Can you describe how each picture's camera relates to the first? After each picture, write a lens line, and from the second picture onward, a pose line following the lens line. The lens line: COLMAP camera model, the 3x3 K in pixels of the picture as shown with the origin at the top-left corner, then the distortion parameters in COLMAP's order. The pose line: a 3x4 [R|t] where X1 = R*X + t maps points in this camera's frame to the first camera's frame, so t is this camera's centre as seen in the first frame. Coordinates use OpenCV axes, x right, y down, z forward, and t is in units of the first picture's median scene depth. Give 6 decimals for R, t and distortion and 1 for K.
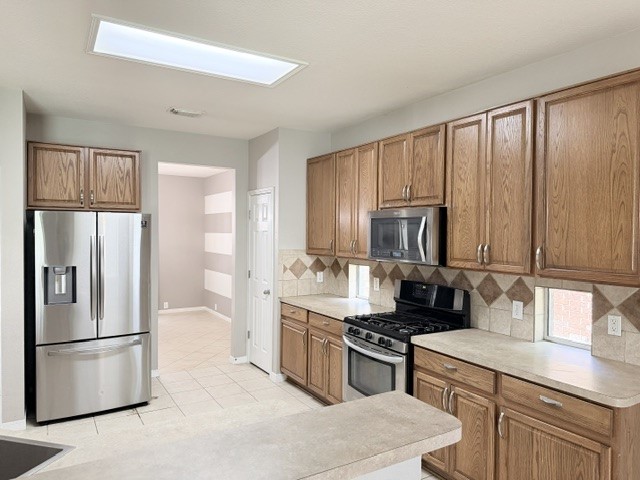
lens RADIAL K [[528.4, 0, 319.3], [0, 528.4, 241.5], [0, 0, 1]] dist [0.071384, -0.001955]
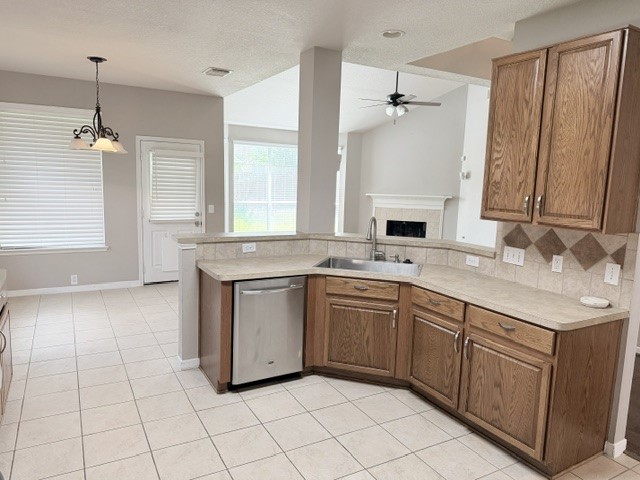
lens RADIAL K [[456.0, 0, 320.1], [0, 456.0, 239.9], [0, 0, 1]] dist [0.065926, -0.021486]
pose [[0.999120, 0.017324, 0.038185, -0.114601], [-0.021718, 0.992797, 0.117821, -0.005393], [-0.035869, -0.118546, 0.992300, 0.226044]]
